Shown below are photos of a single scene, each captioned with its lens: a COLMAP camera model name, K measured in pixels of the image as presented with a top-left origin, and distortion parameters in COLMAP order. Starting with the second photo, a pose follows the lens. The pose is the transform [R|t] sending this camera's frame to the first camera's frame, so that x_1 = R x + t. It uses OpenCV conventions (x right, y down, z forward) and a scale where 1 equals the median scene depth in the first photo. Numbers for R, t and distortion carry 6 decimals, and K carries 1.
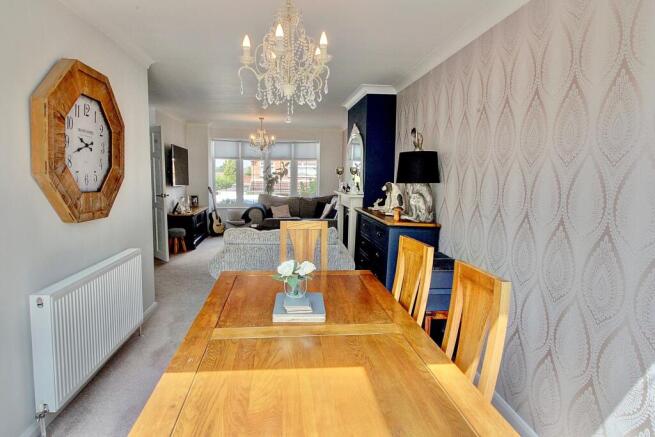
lens RADIAL K [[394.4, 0, 325.3], [0, 394.4, 220.6], [0, 0, 1]] dist [0.000870, 0.000042]
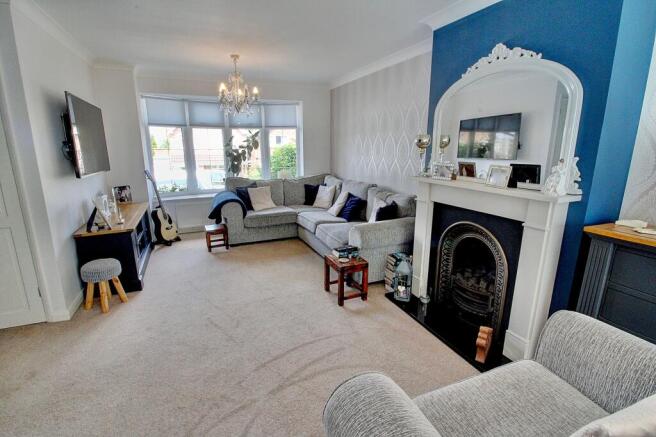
lens RADIAL K [[304.3, 0, 325.7], [0, 304.3, 215.9], [0, 0, 1]] dist [-0.004921, -0.007376]
pose [[0.953104, -0.084714, 0.290546, -0.157586], [0.051572, 0.991446, 0.119898, -0.053655], [-0.298218, -0.099291, 0.949319, 0.414063]]
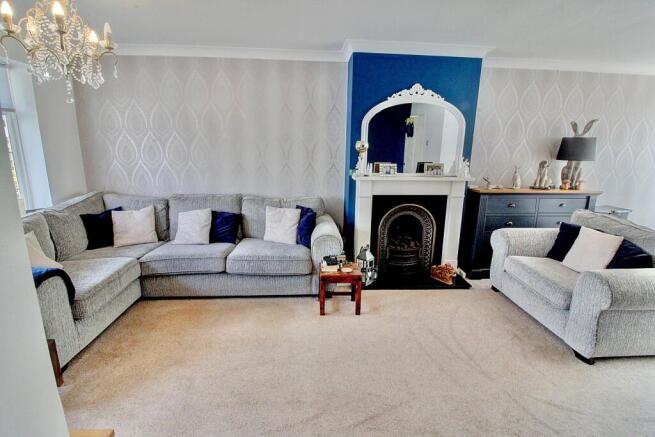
lens RADIAL K [[303.8, 0, 322.8], [0, 303.8, 217.0], [0, 0, 1]] dist [-0.004921, -0.007376]
pose [[0.046339, -0.237469, 0.970289, -0.331339], [0.106212, 0.966998, 0.231591, -0.092009], [-0.993263, 0.092324, 0.070032, 0.698245]]
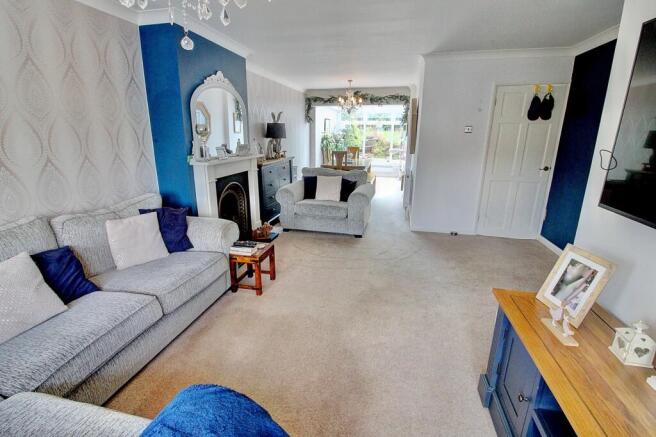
lens RADIAL K [[304.3, 0, 328.6], [0, 304.3, 214.5], [0, 0, 1]] dist [-0.004921, -0.007376]
pose [[-0.948440, -0.108368, 0.297857, -0.214369], [0.010079, 0.928949, 0.370070, -0.120185], [-0.316797, 0.353991, -0.879960, 0.950366]]
